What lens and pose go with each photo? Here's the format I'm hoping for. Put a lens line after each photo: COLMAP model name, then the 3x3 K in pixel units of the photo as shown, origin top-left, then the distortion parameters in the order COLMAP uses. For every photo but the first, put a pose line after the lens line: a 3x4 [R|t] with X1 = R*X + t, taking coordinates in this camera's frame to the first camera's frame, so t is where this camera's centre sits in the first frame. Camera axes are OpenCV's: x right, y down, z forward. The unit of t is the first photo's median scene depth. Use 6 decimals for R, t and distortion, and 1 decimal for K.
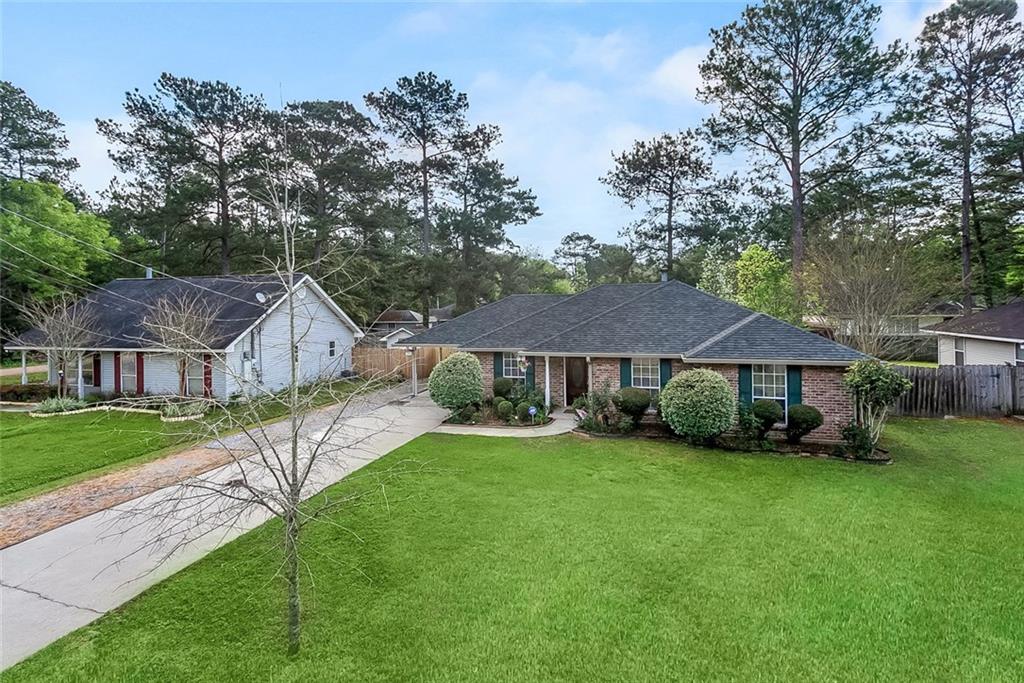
lens RADIAL K [[506.0, 0, 511.8], [0, 506.0, 315.4], [0, 0, 1]] dist [0.001400, 0.000334]
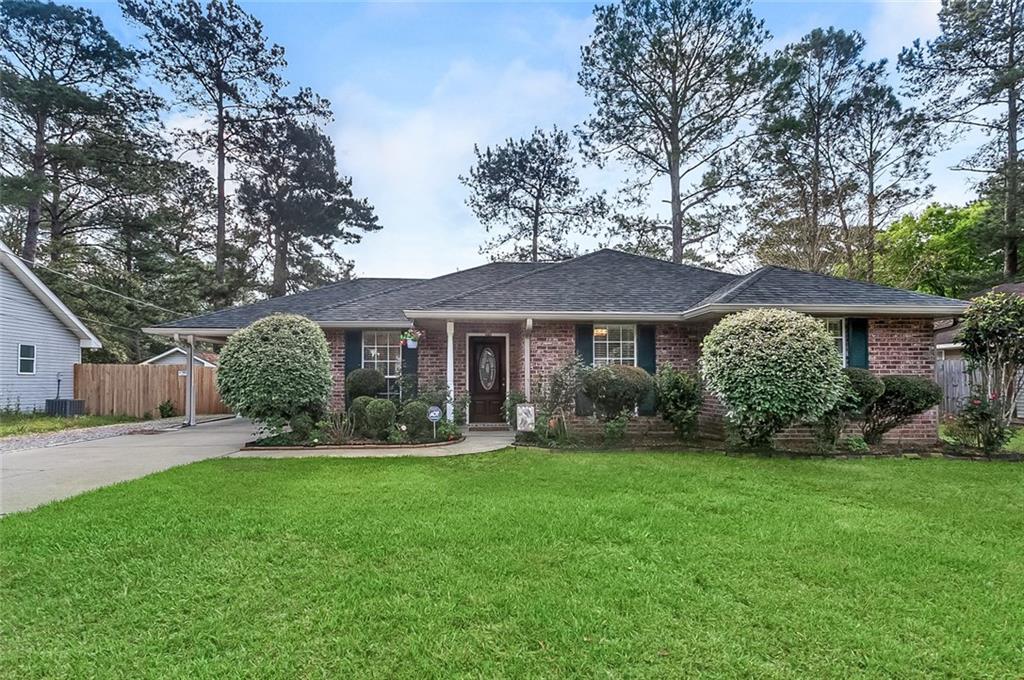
lens RADIAL K [[539.0, 0, 507.0], [0, 539.0, 354.7], [0, 0, 1]] dist [0.016341, 0.000604]
pose [[0.949533, 0.014597, 0.313326, -0.023979], [-0.000892, 0.999038, -0.043839, 0.055686], [-0.313665, 0.041348, 0.948633, 0.161152]]
